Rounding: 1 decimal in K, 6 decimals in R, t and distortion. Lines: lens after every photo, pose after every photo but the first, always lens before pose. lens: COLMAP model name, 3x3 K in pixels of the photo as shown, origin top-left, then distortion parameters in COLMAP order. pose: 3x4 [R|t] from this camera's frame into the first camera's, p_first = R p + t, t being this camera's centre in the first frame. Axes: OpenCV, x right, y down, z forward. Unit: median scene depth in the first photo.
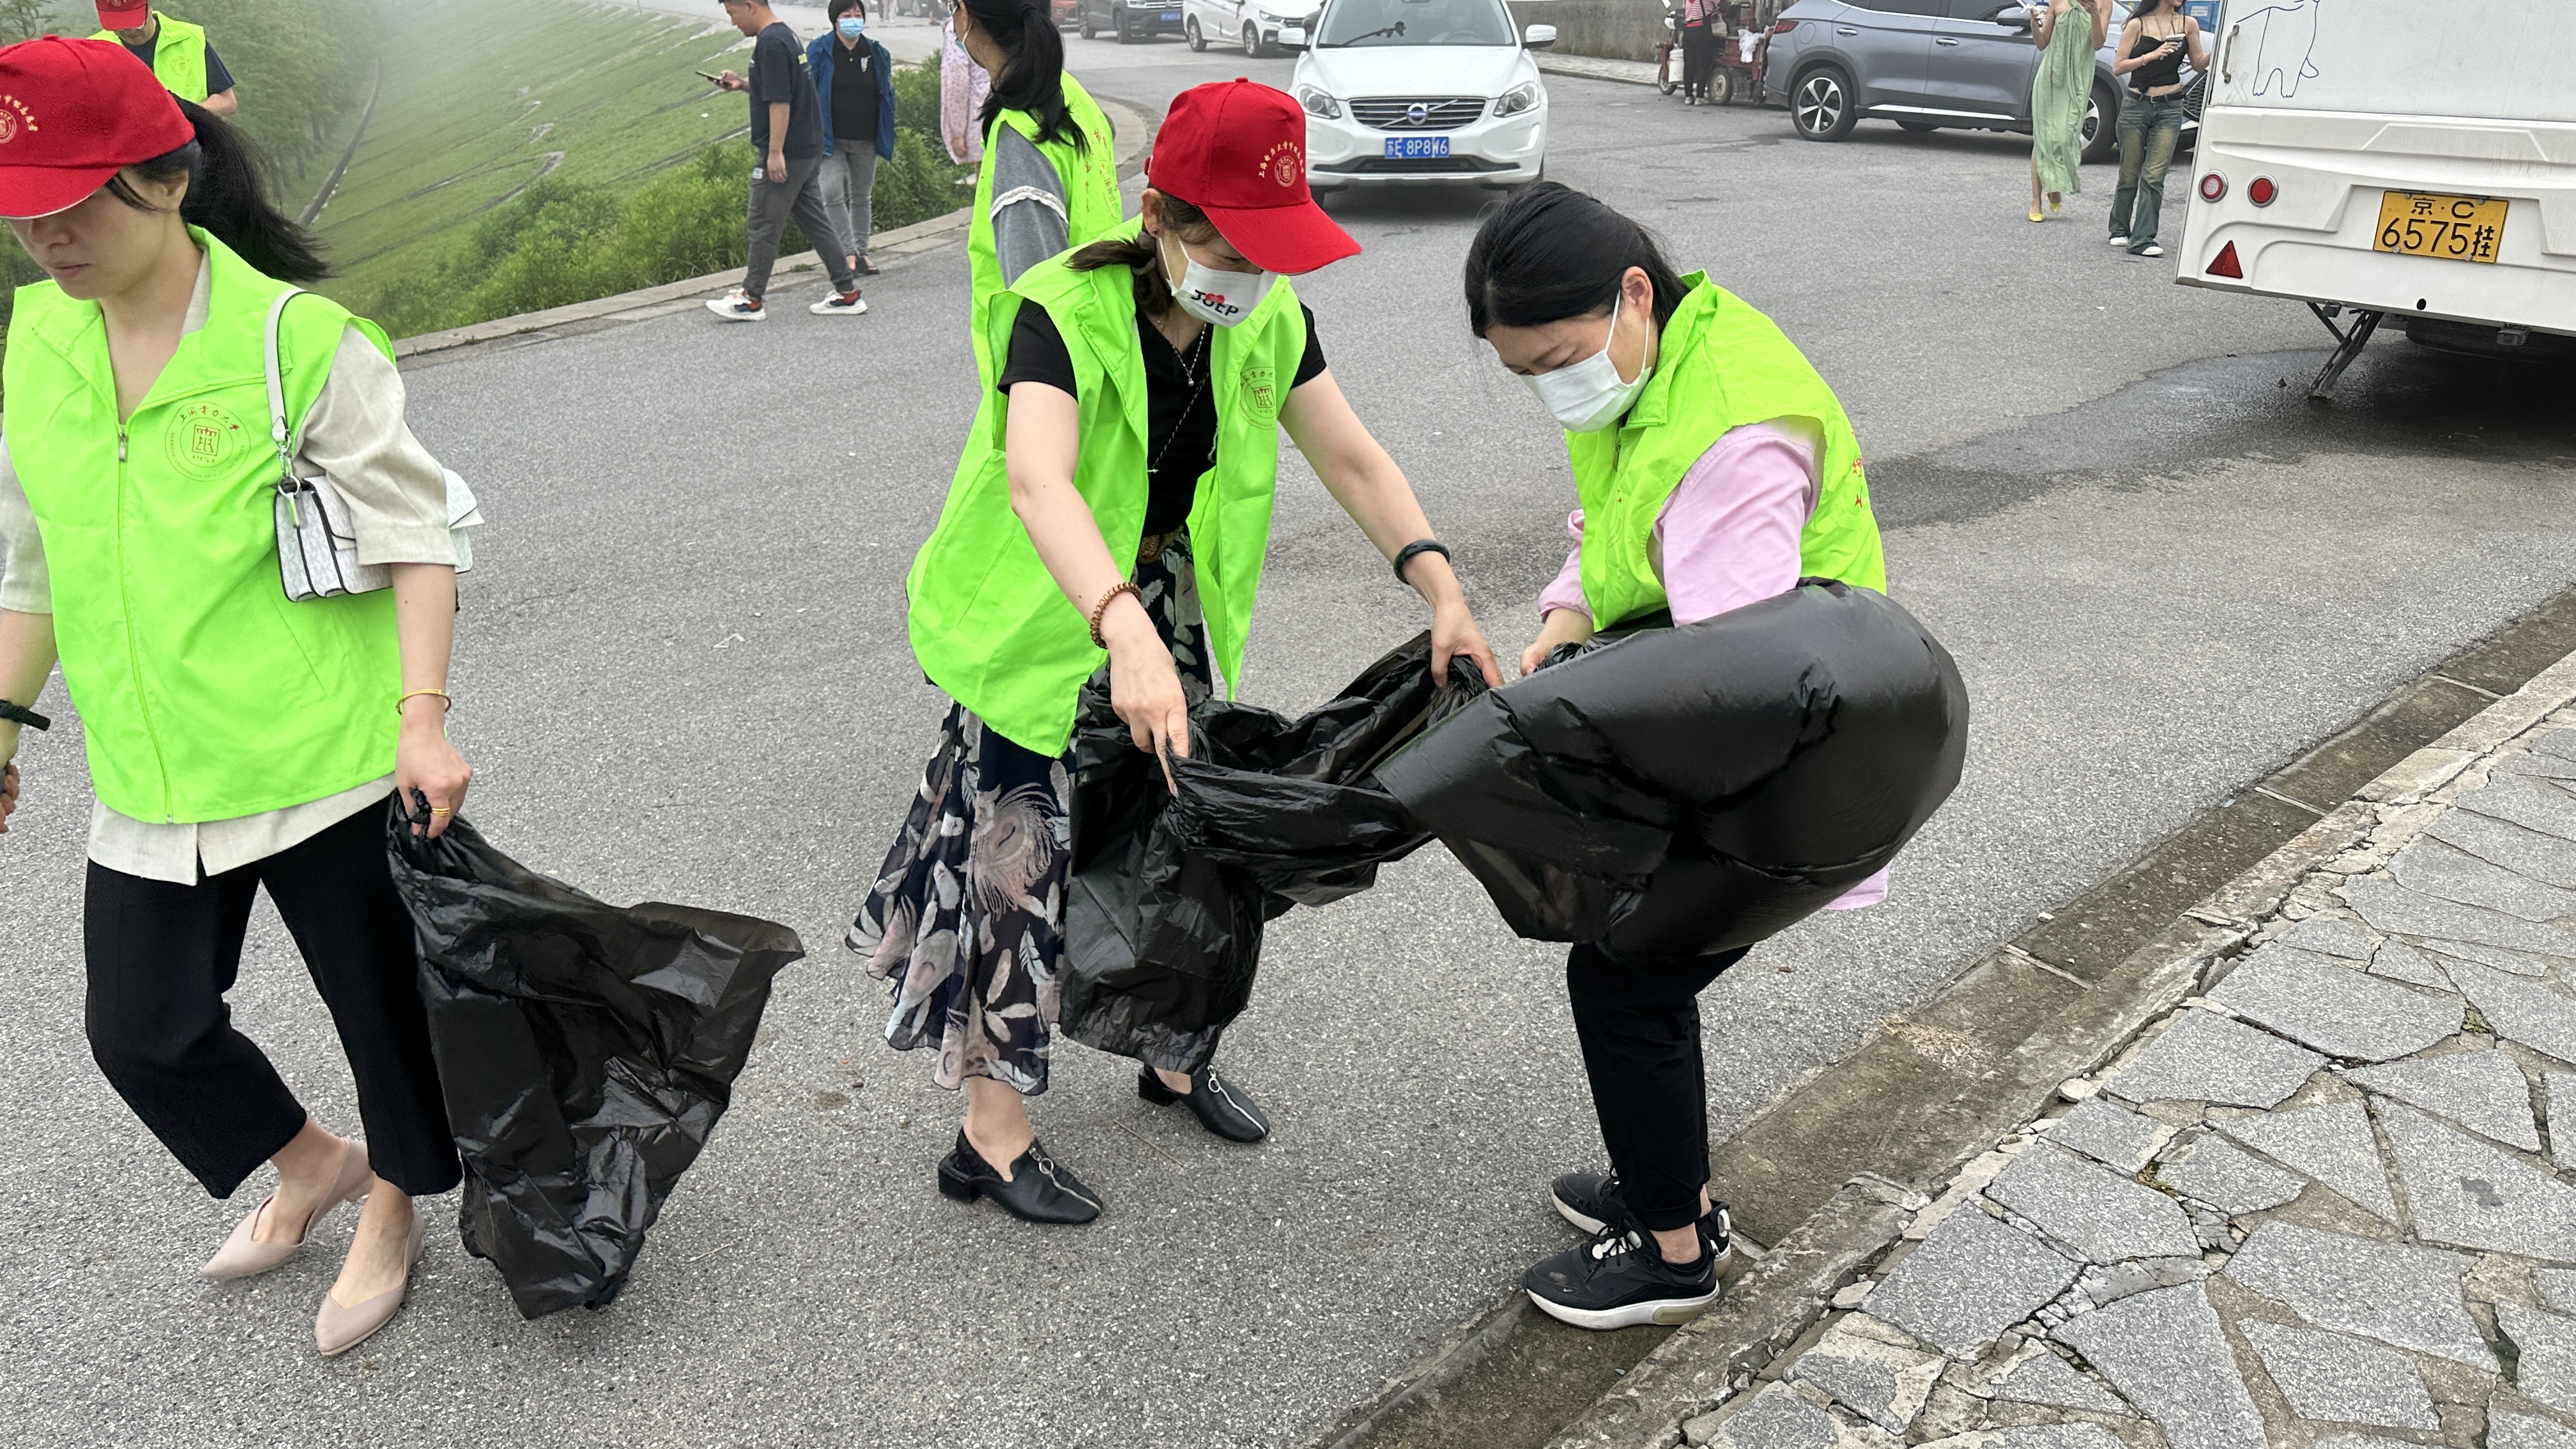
lens RADIAL K [[1831.6, 0, 1303.4], [0, 1831.6, 711.6], [0, 0, 1]] dist [0.038214, -0.052277]
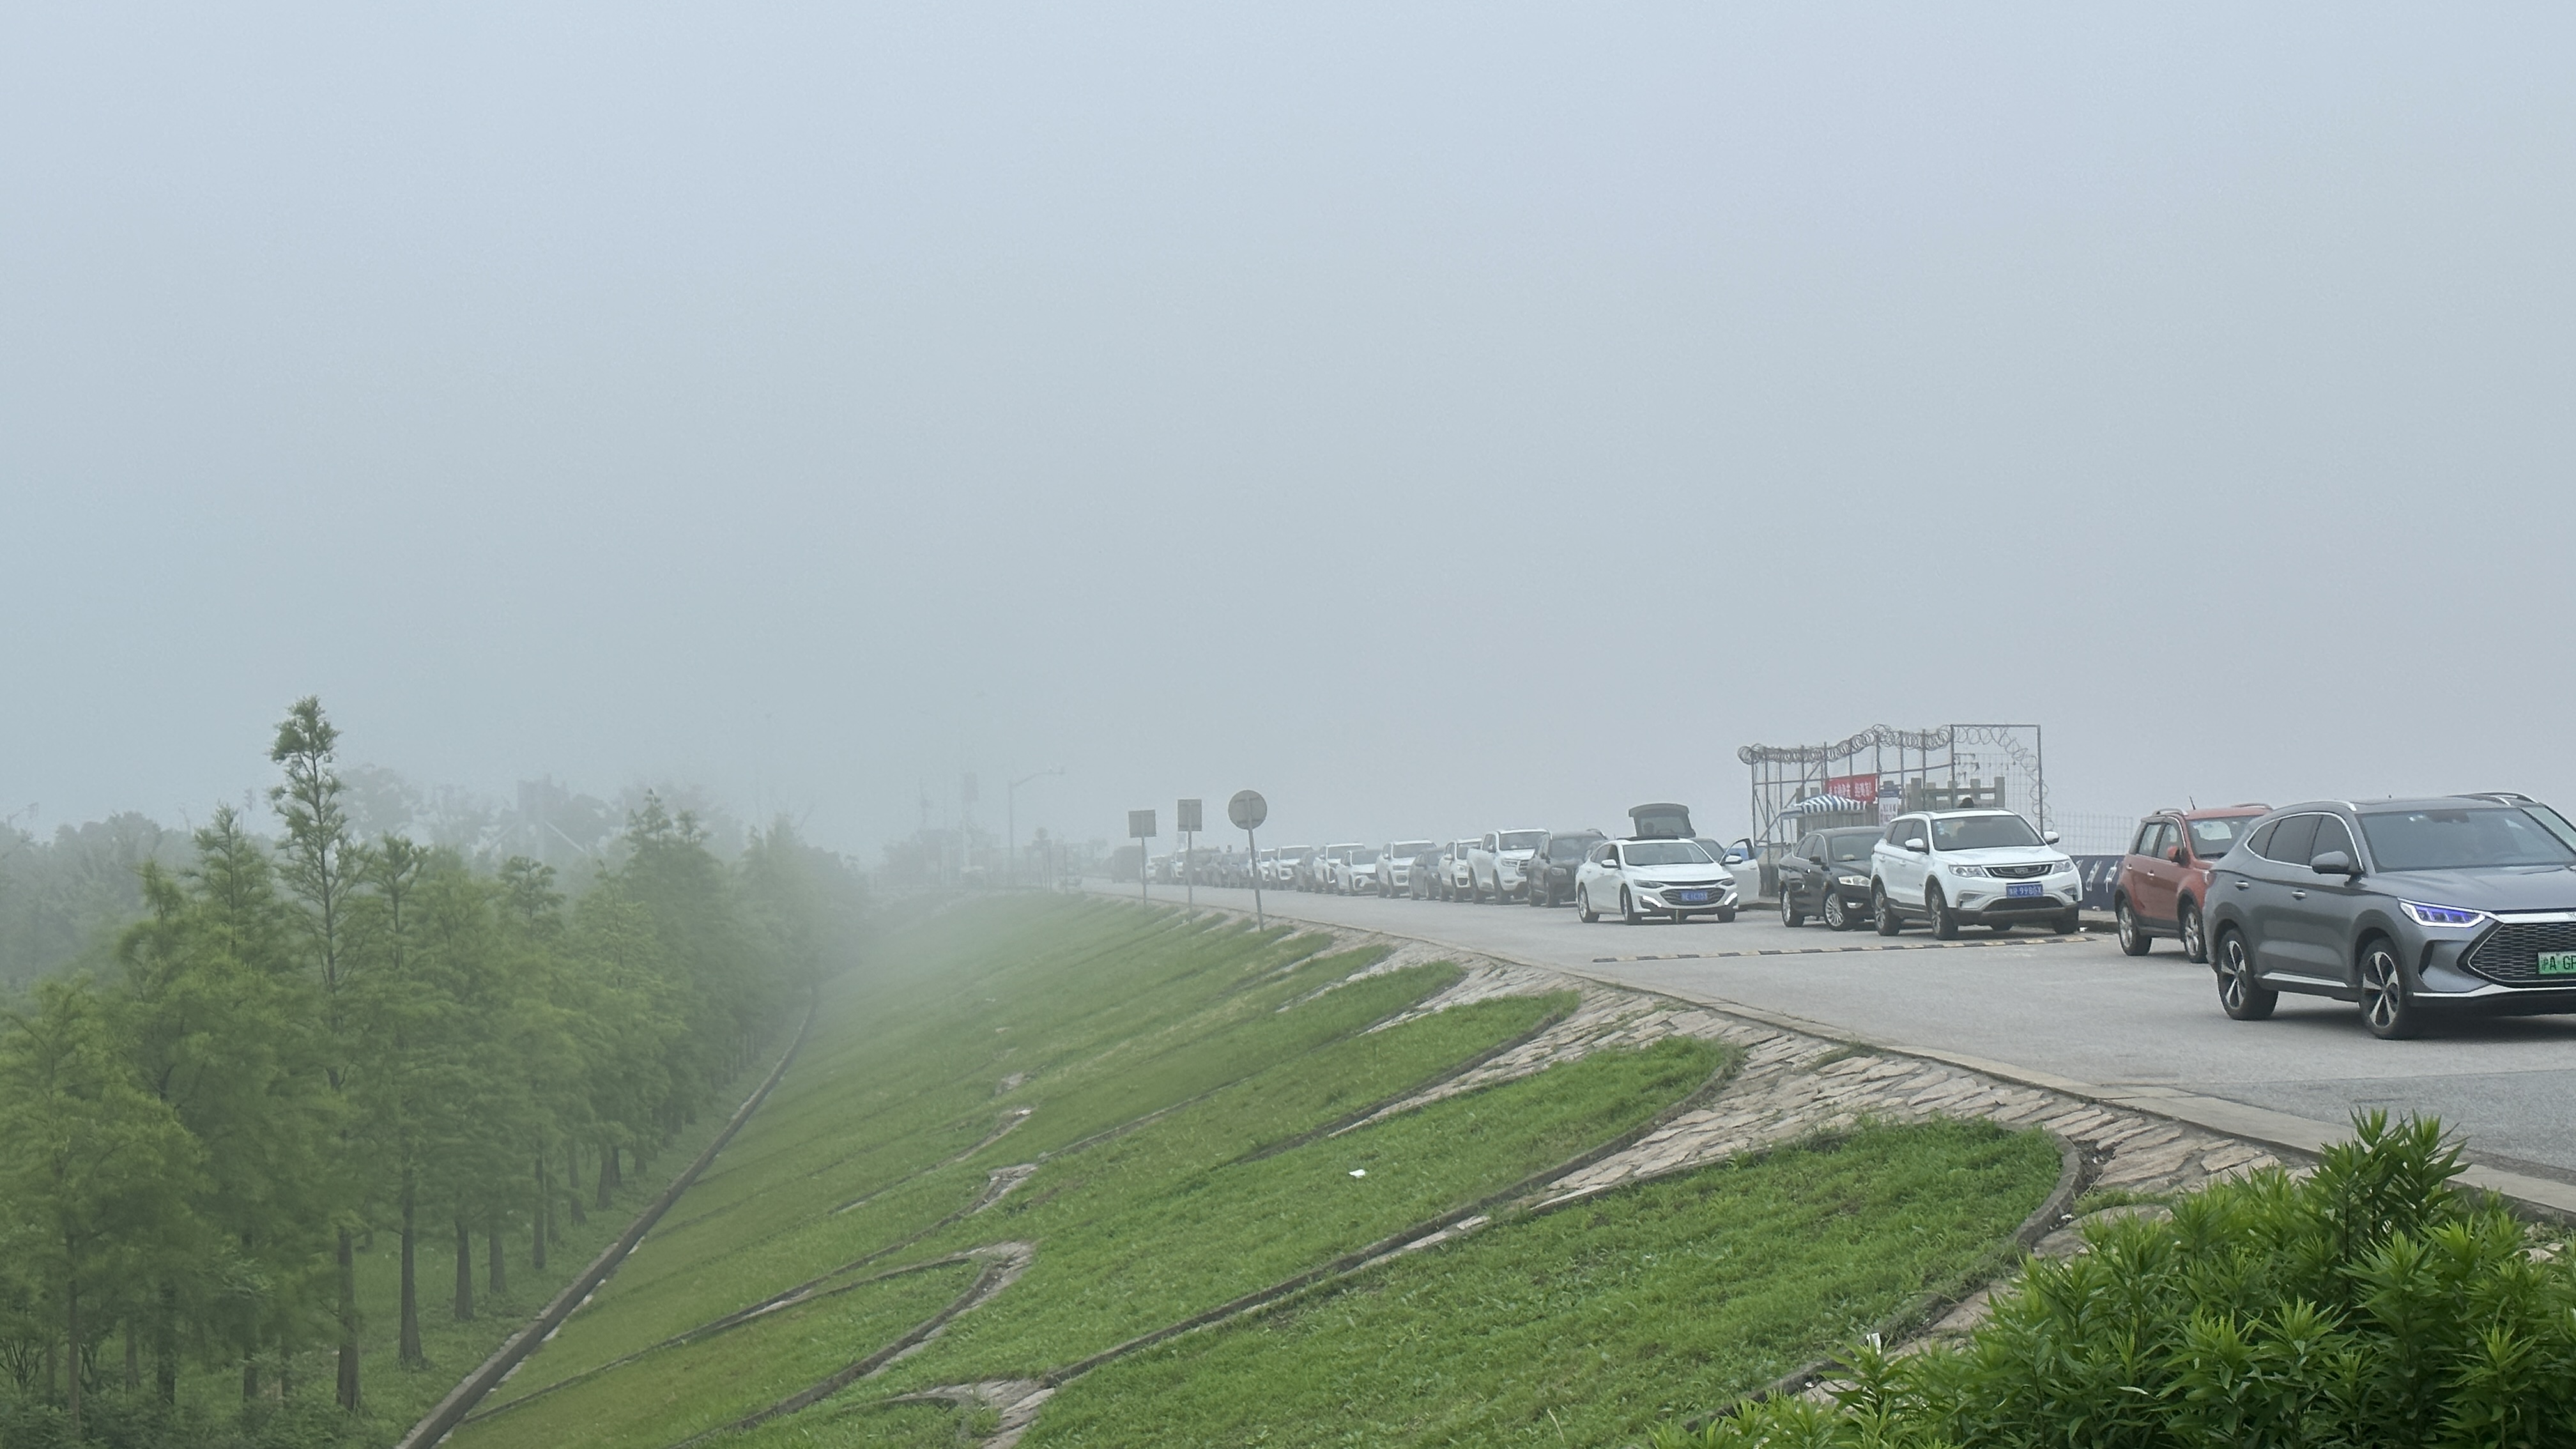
lens RADIAL K [[3424.1, 0, 1275.3], [0, 3424.1, 732.2], [0, 0, 1]] dist [0.098297, 0.000000]
pose [[0.946851, -0.030293, -0.320242, -0.578205], [-0.101641, 0.916376, -0.387202, -0.693048], [0.305191, 0.399172, 0.864592, 1.796203]]
